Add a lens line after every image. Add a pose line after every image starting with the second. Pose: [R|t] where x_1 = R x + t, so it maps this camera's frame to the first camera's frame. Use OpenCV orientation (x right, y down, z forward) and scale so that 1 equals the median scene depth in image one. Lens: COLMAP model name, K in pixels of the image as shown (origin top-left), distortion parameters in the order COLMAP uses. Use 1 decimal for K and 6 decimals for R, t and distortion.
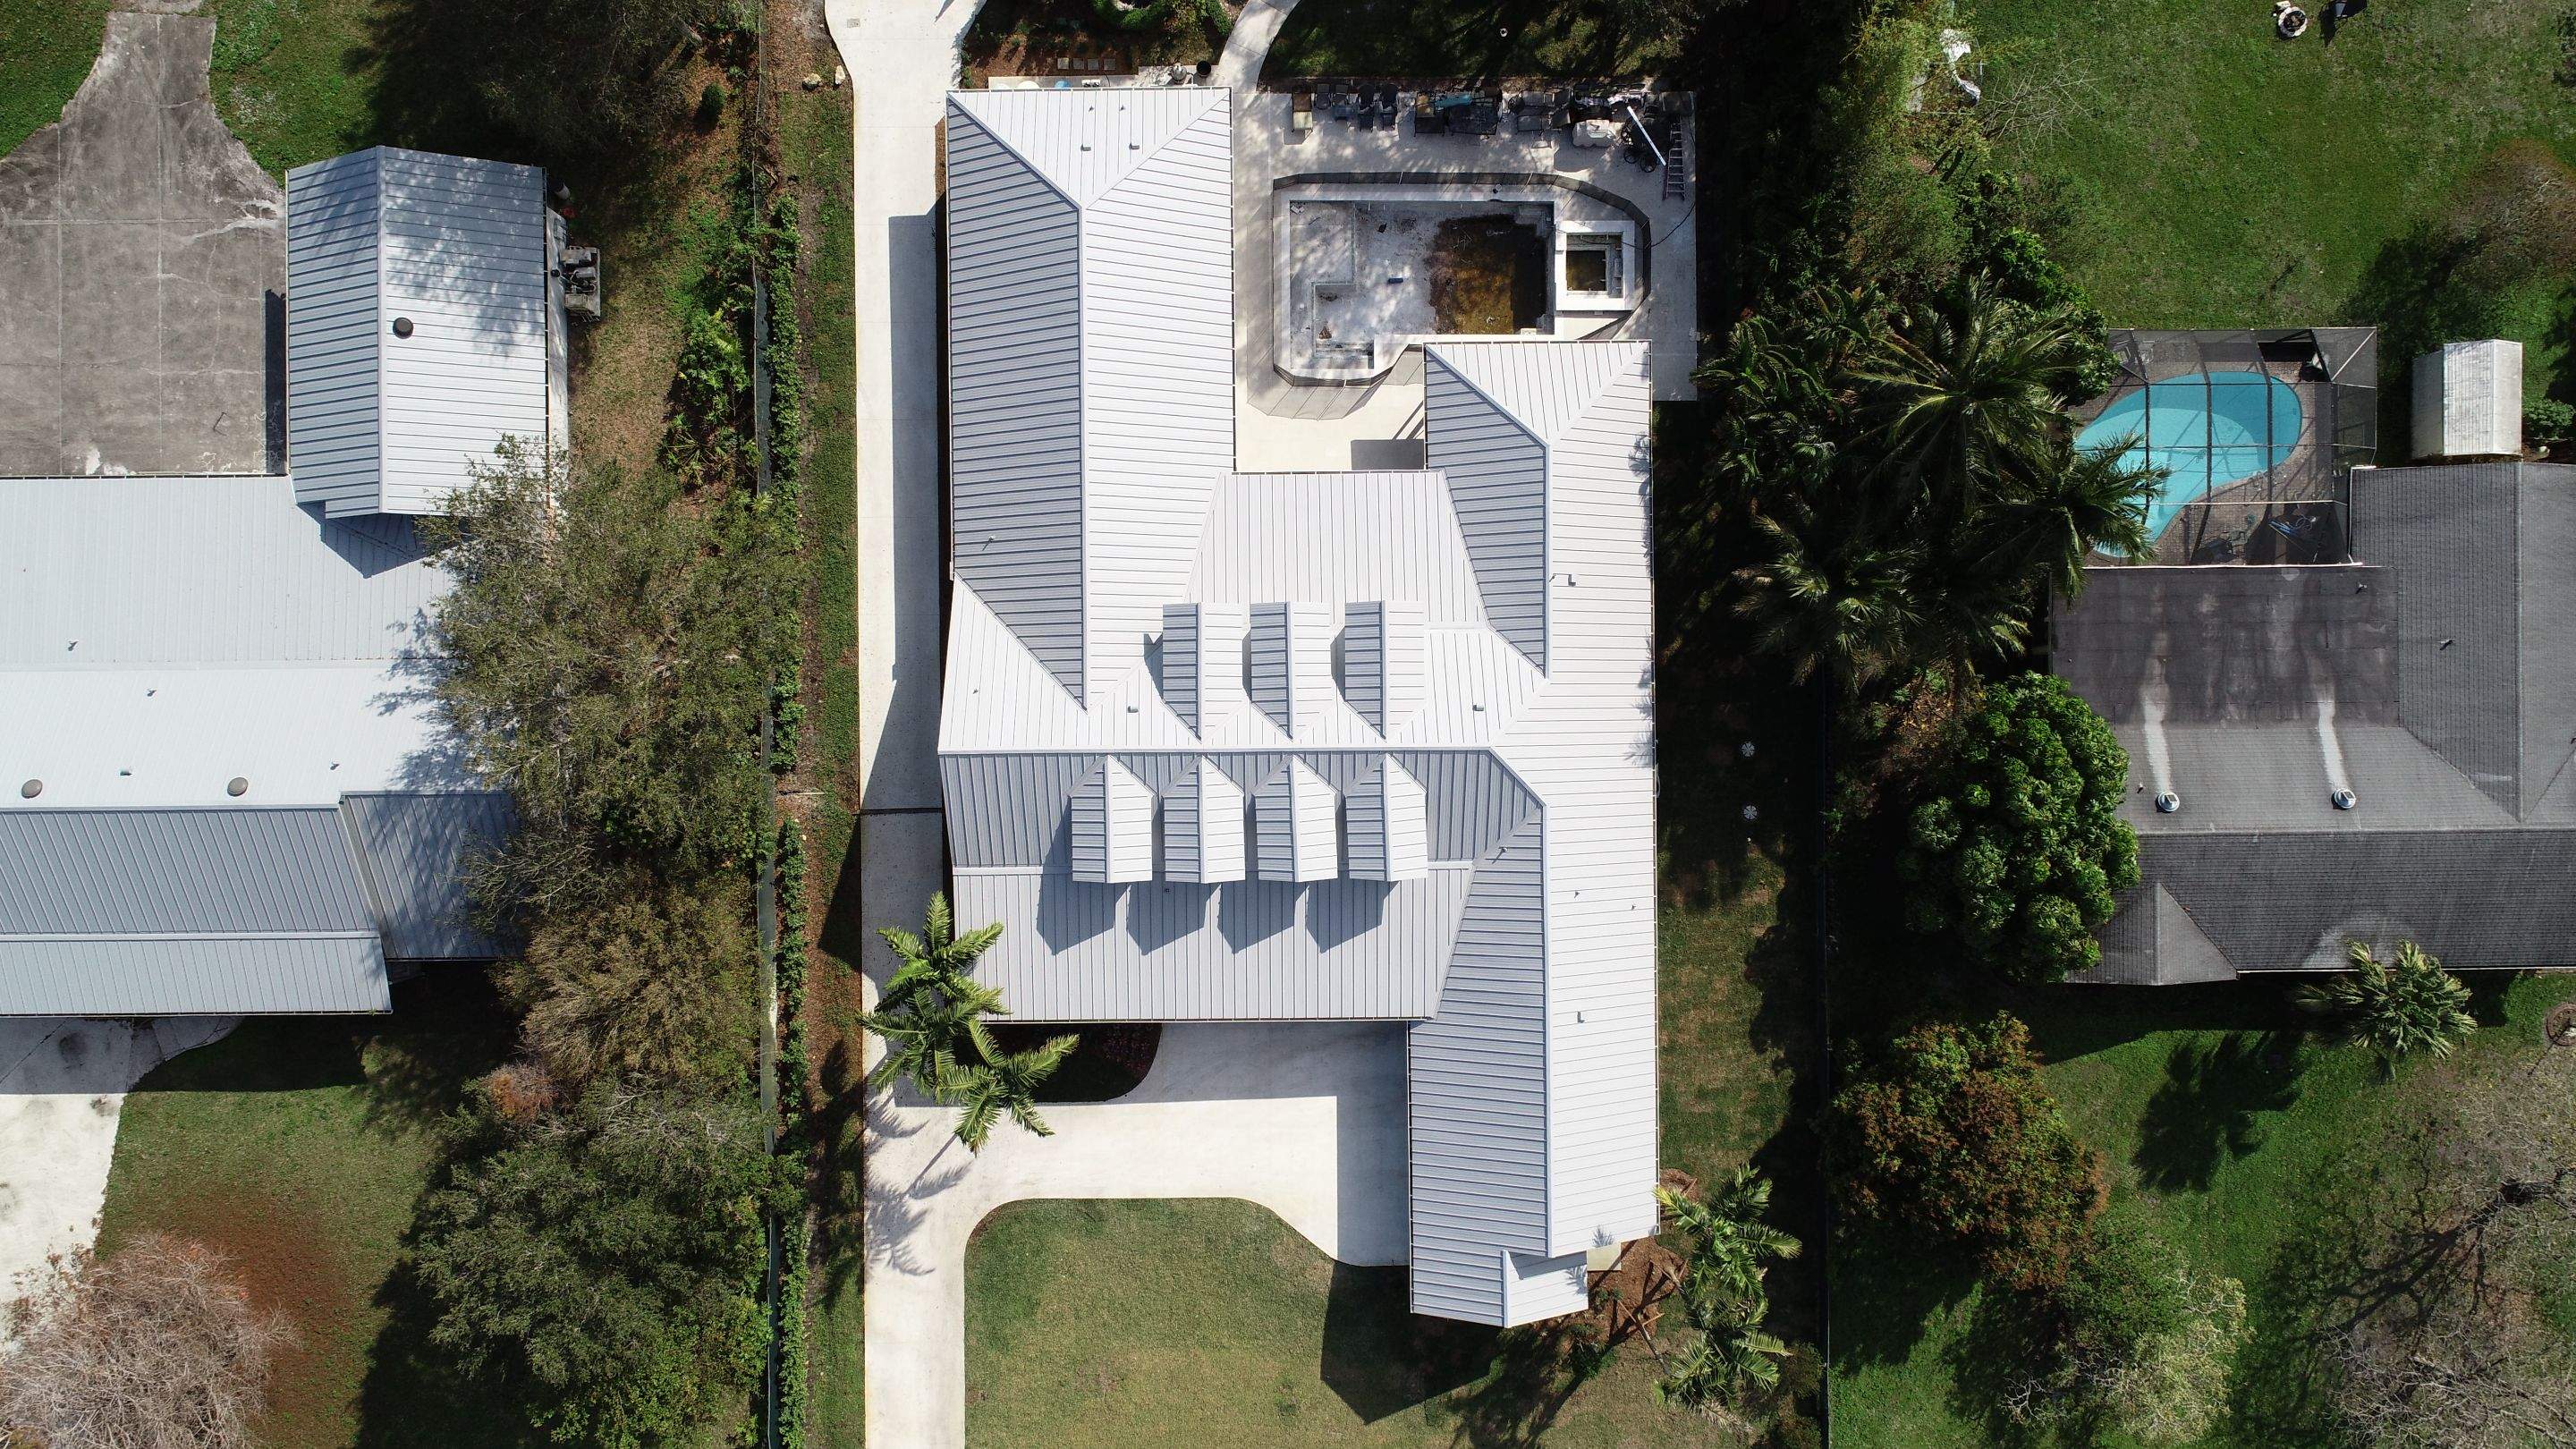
lens RADIAL K [[1728.8, 0, 1284.8], [0, 1728.8, 722.9], [0, 0, 1]] dist [-0.011031, -0.006940]
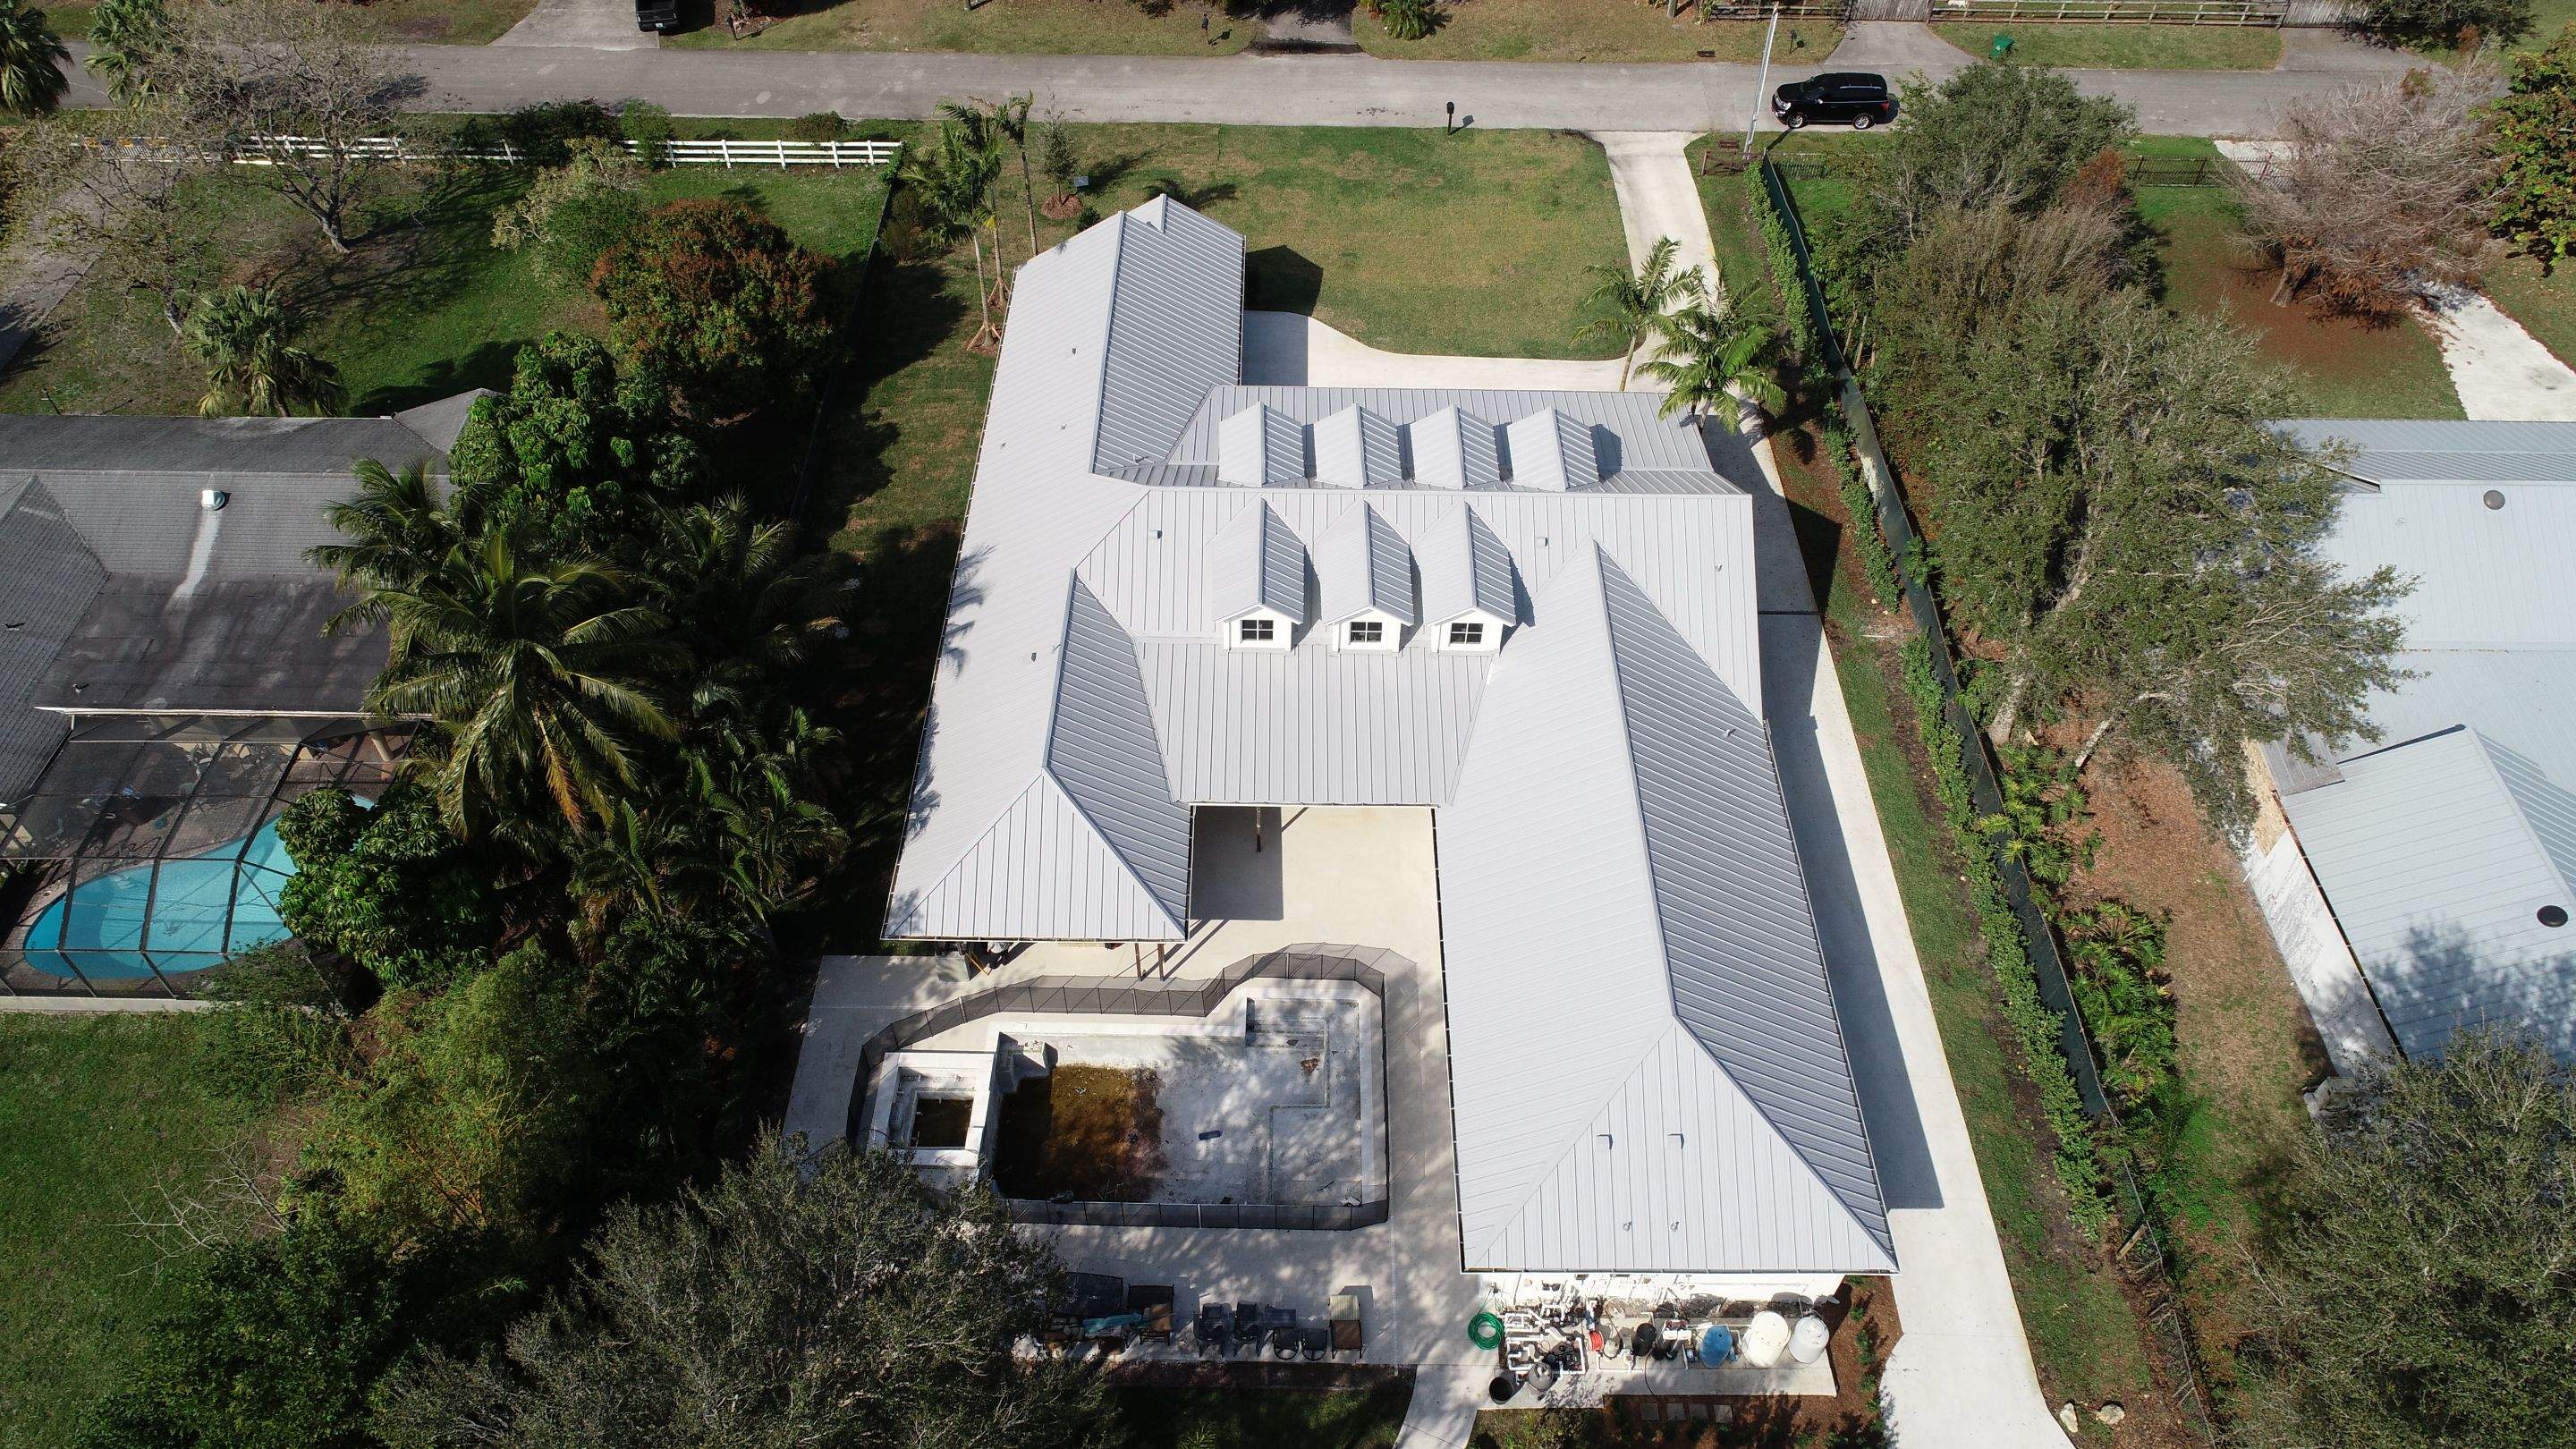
lens RADIAL K [[1728.8, 0, 1280.0], [0, 1728.8, 737.0], [0, 0, 1]] dist [-0.011031, -0.006940]
pose [[-0.999450, -0.032264, -0.007693, 0.047444], [0.018940, -0.745563, 0.666166, -0.616155], [-0.027229, 0.665653, 0.745764, 0.364083]]
